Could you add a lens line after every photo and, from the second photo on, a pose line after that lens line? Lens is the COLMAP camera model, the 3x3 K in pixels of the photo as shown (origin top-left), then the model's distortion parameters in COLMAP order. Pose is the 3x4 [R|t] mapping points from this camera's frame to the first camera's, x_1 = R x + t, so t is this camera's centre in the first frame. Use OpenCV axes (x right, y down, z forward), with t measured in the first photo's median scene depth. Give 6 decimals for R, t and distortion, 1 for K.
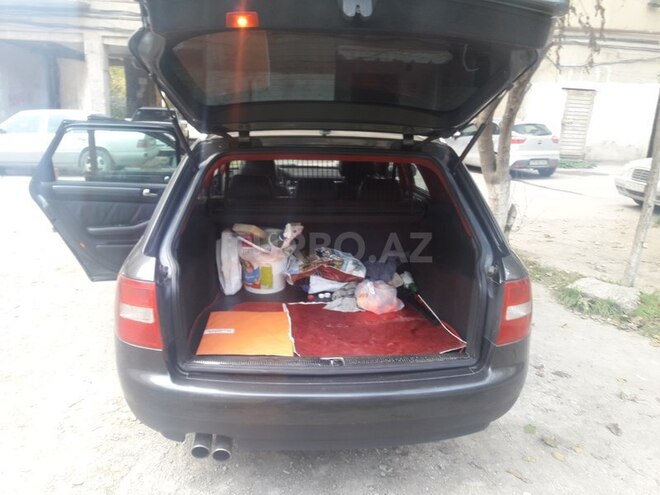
lens RADIAL K [[544.6, 0, 341.0], [0, 544.6, 253.6], [0, 0, 1]] dist [0.024688, -0.050995]
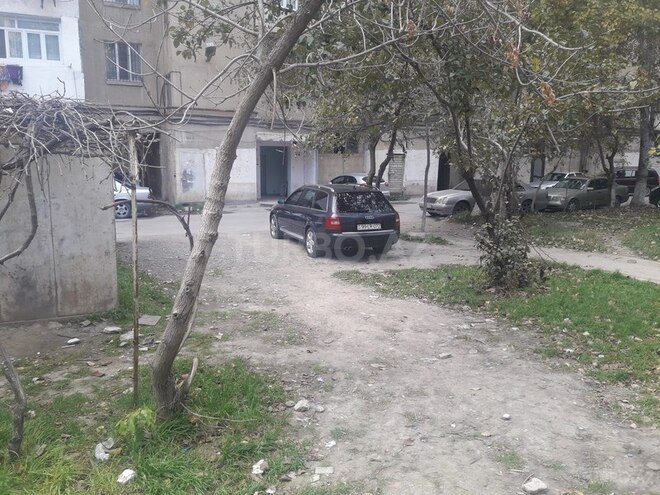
lens RADIAL K [[544.6, 0, 323.7], [0, 544.6, 245.4], [0, 0, 1]] dist [0.024688, -0.050995]
pose [[0.961797, -0.066655, 0.265525, -0.866380], [0.091353, 0.992456, -0.081765, 0.342494], [-0.258071, 0.102897, 0.960631, -1.878972]]
